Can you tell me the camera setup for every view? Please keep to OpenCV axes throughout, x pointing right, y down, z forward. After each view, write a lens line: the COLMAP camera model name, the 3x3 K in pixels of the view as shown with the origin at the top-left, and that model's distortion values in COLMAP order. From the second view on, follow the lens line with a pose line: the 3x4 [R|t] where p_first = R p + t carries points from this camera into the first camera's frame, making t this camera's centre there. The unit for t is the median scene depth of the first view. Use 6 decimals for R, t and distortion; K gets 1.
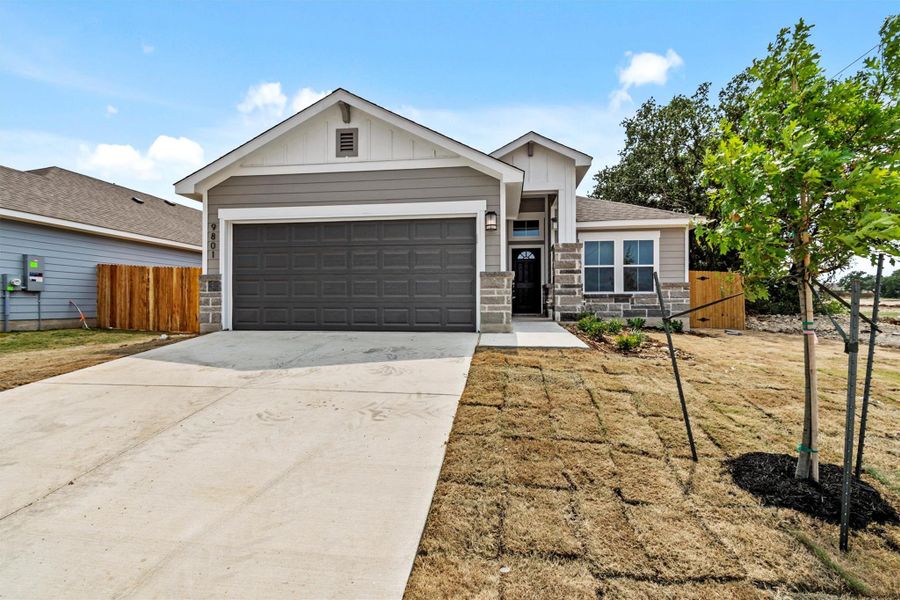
lens RADIAL K [[411.4, 0, 451.0], [0, 411.4, 296.5], [0, 0, 1]] dist [-0.001133, 0.000188]
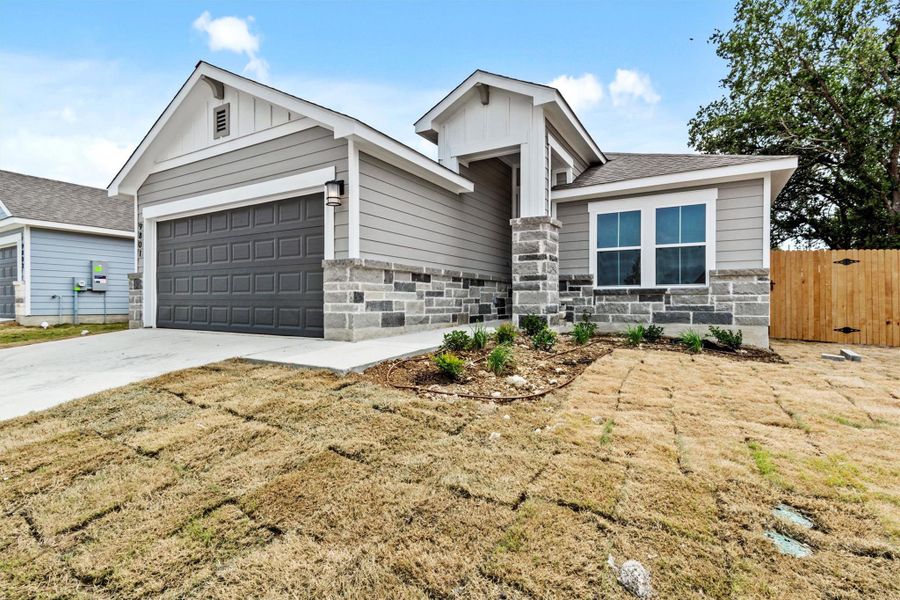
lens RADIAL K [[425.4, 0, 455.3], [0, 425.4, 299.7], [0, 0, 1]] dist [0.001984, 0.000306]
pose [[0.918900, 0.000447, -0.394491, 0.448910], [0.003804, 0.999943, 0.009996, 0.004610], [0.394473, -0.010686, 0.918846, 0.268685]]
